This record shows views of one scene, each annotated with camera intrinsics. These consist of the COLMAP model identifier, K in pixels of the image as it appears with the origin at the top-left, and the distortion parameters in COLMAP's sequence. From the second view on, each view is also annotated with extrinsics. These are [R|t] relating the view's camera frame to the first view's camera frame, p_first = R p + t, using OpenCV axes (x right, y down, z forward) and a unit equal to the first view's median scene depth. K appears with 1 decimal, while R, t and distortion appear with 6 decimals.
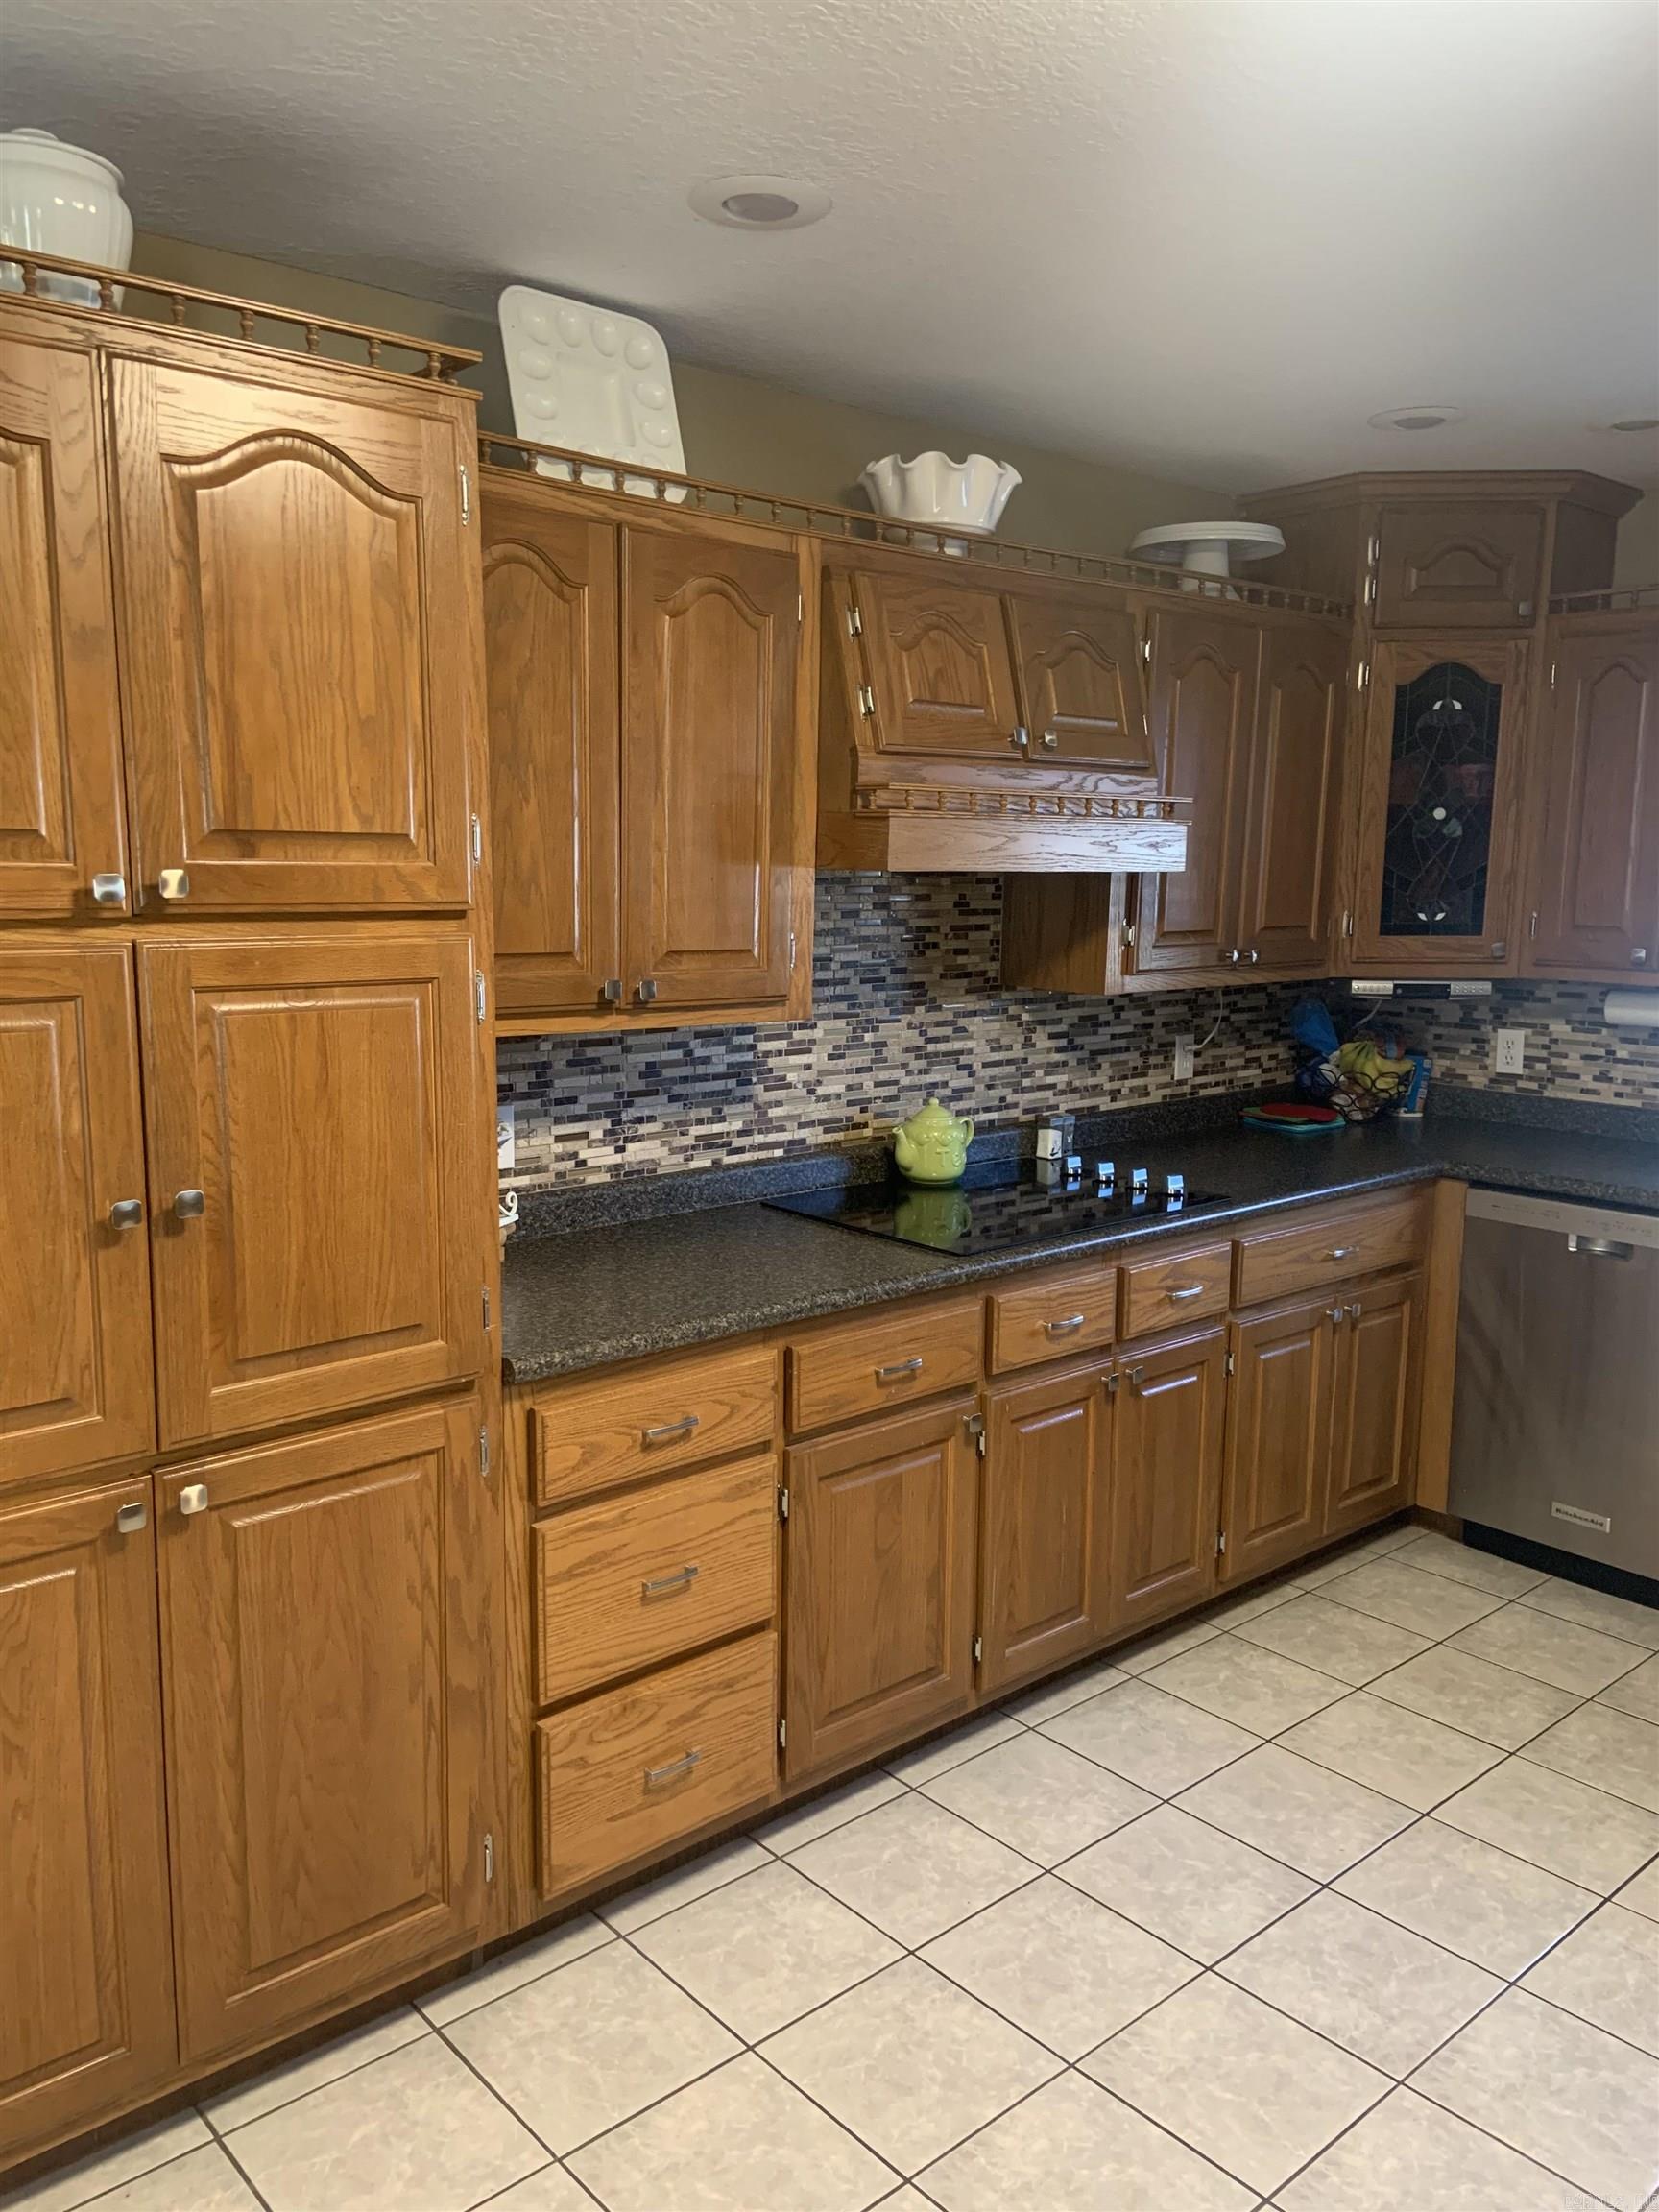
lens RADIAL K [[1663.6, 0, 837.6], [0, 1663.6, 1121.7], [0, 0, 1]] dist [0.117262, -0.141544]
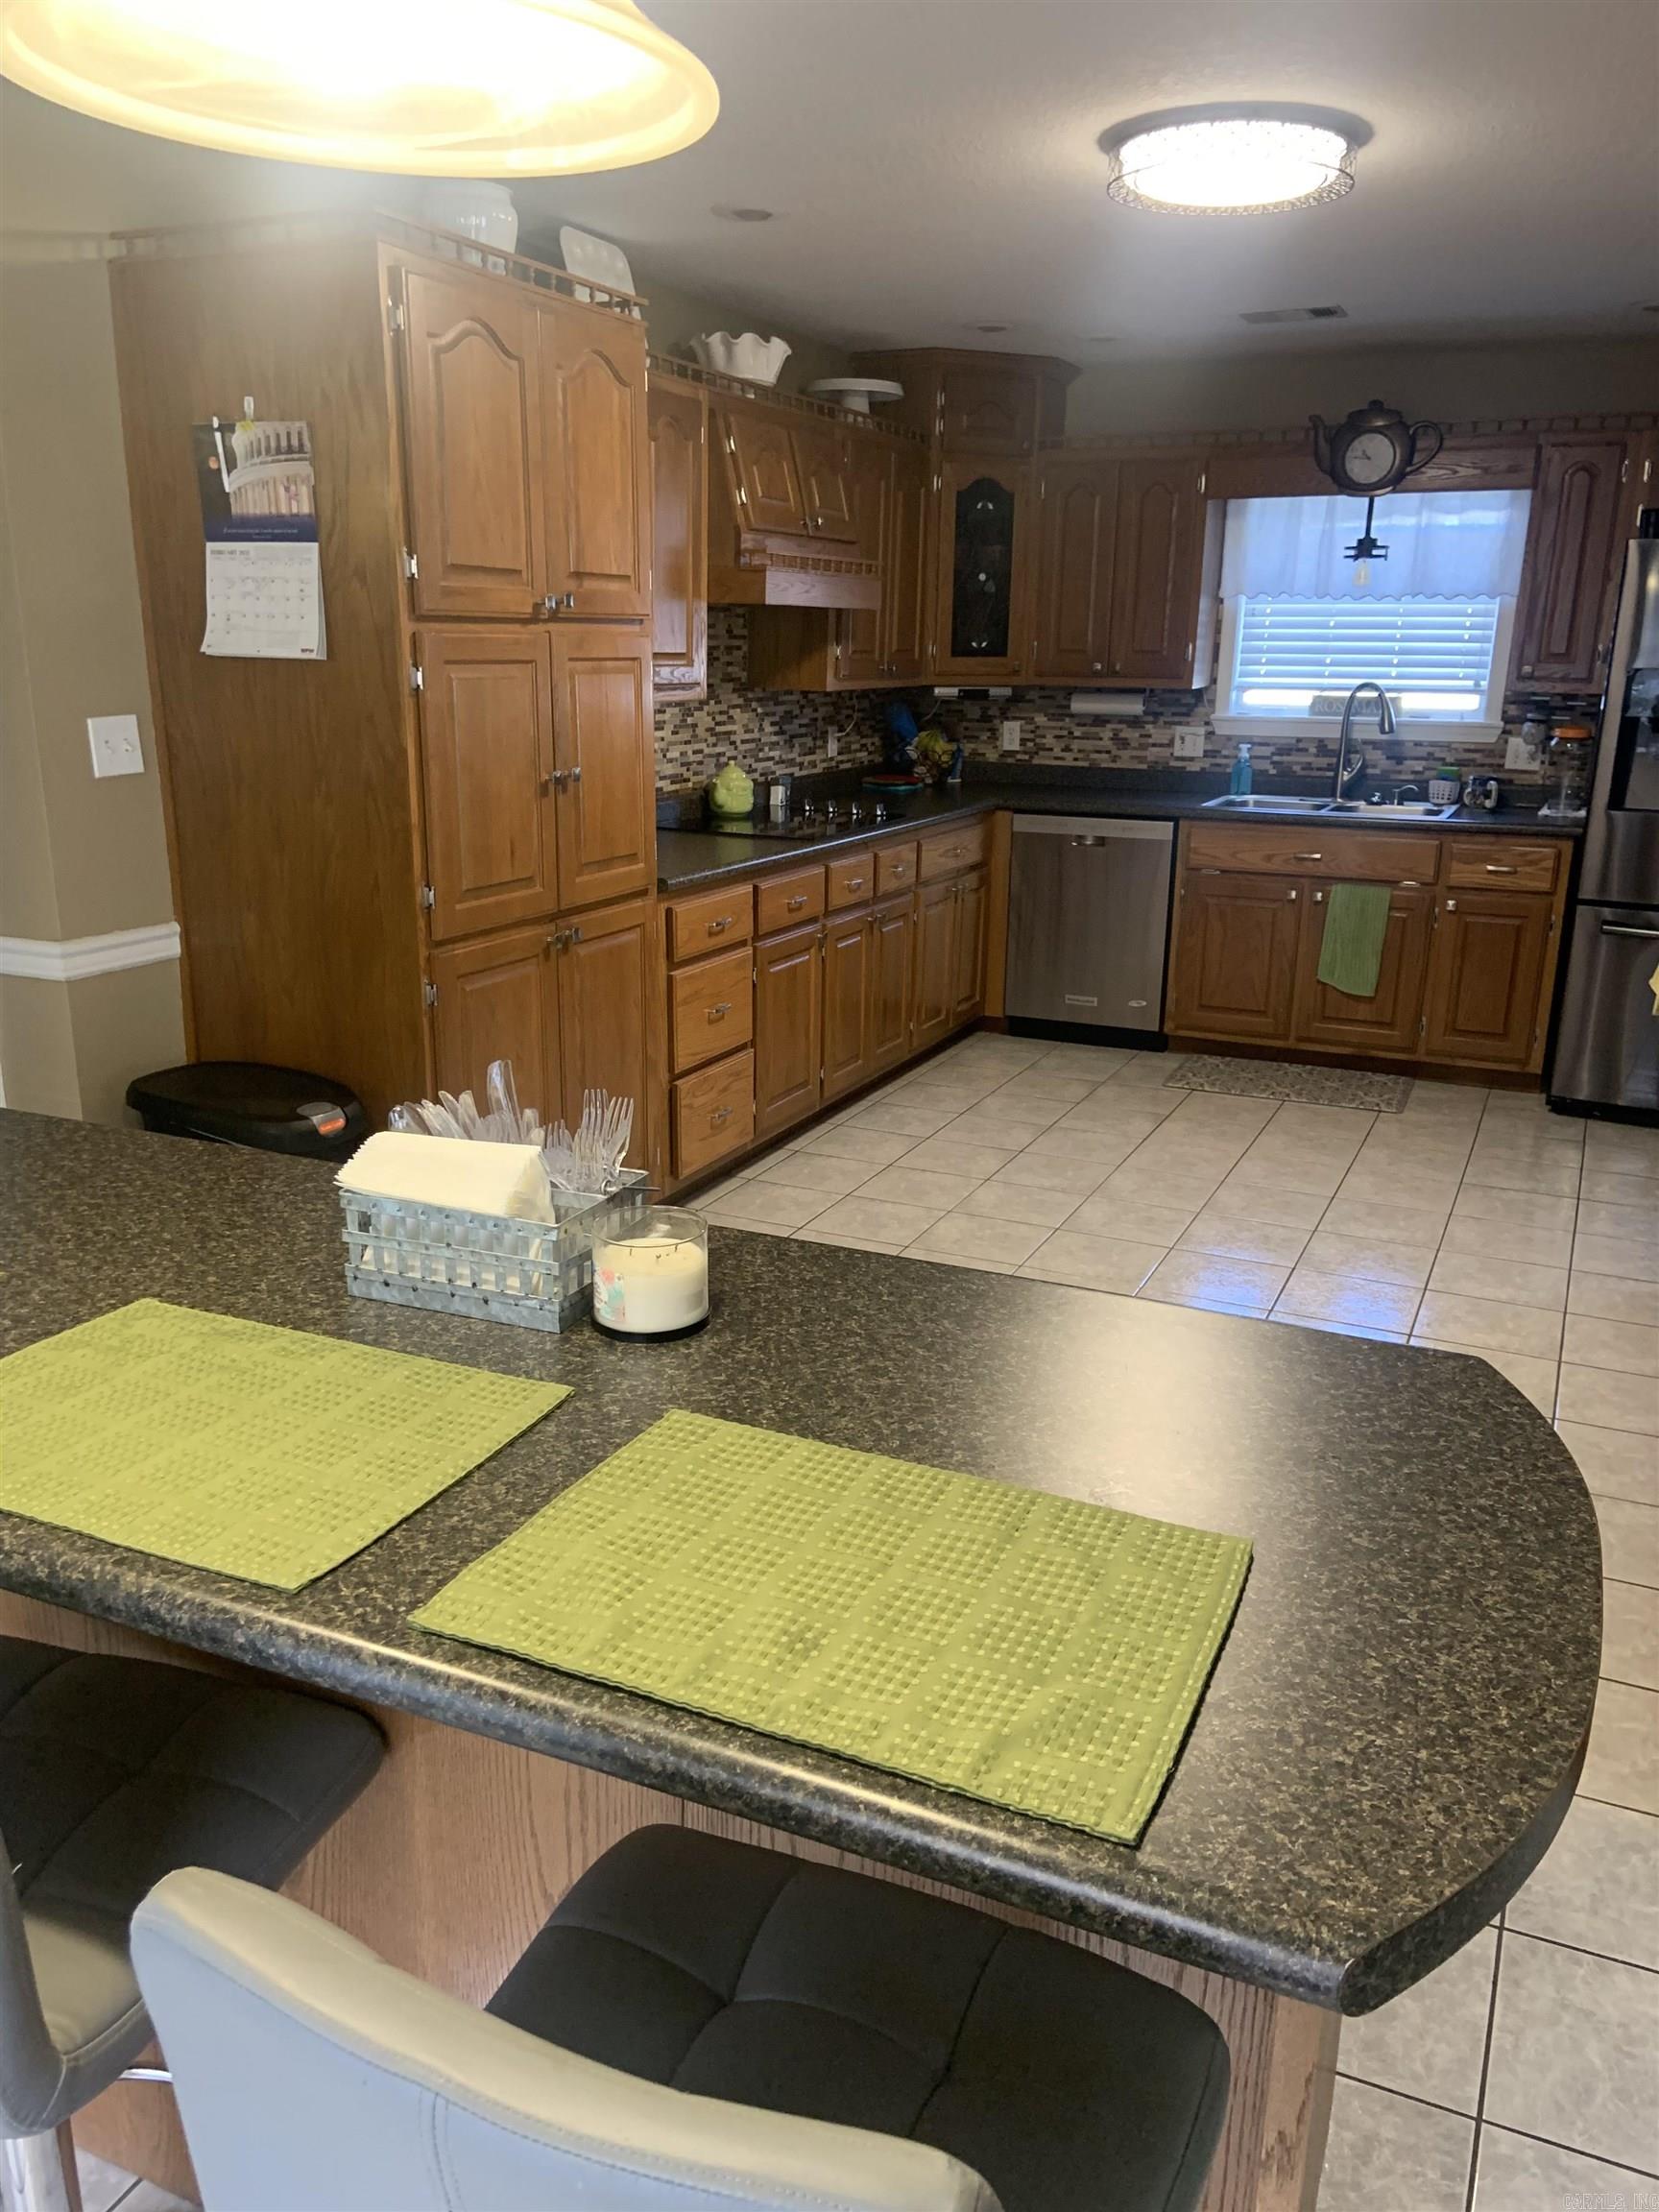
lens RADIAL K [[1663.6, 0, 837.6], [0, 1663.6, 1121.7], [0, 0, 1]] dist [0.117262, -0.141544]
pose [[0.914635, -0.108658, 0.389406, -0.458771], [0.056432, 0.988089, 0.143165, 0.093471], [-0.400323, -0.108969, 0.909872, -0.460354]]
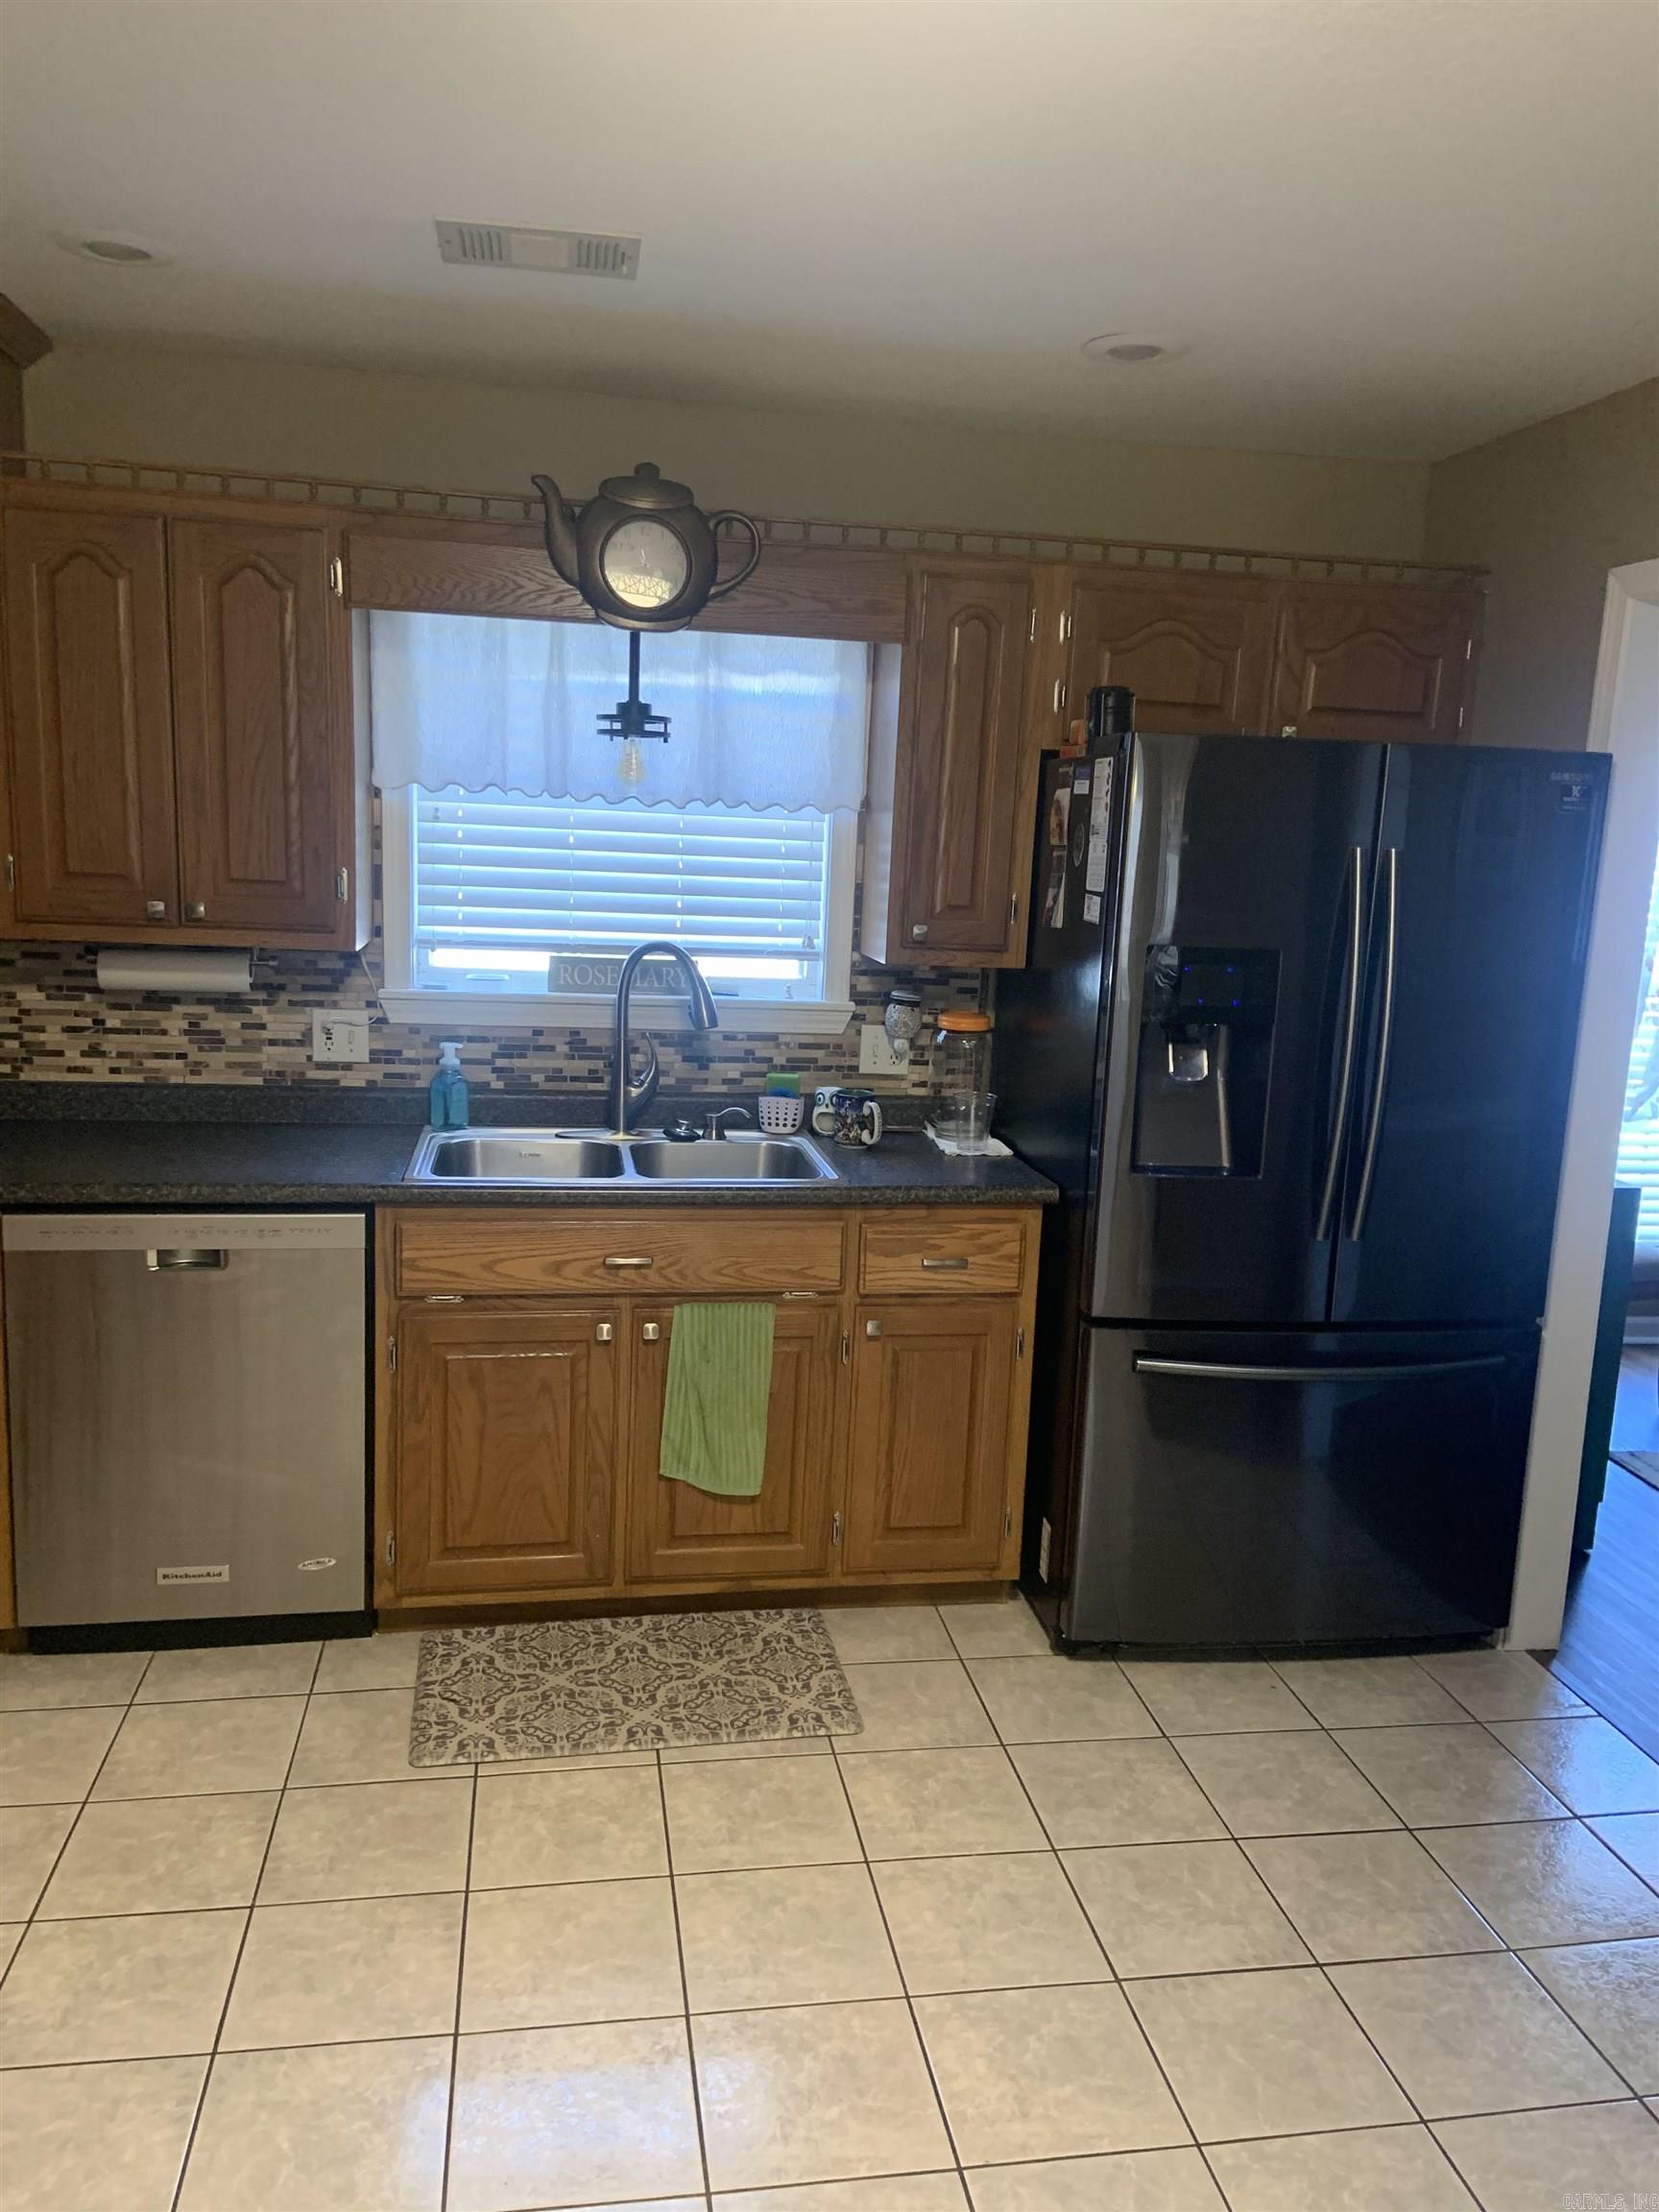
lens RADIAL K [[1663.6, 0, 837.6], [0, 1663.6, 1121.7], [0, 0, 1]] dist [0.117262, -0.141544]
pose [[0.527867, -0.133289, 0.838803, -0.070761], [0.095981, 0.990644, 0.097015, -0.041672], [-0.843887, 0.029298, 0.535721, 0.260294]]
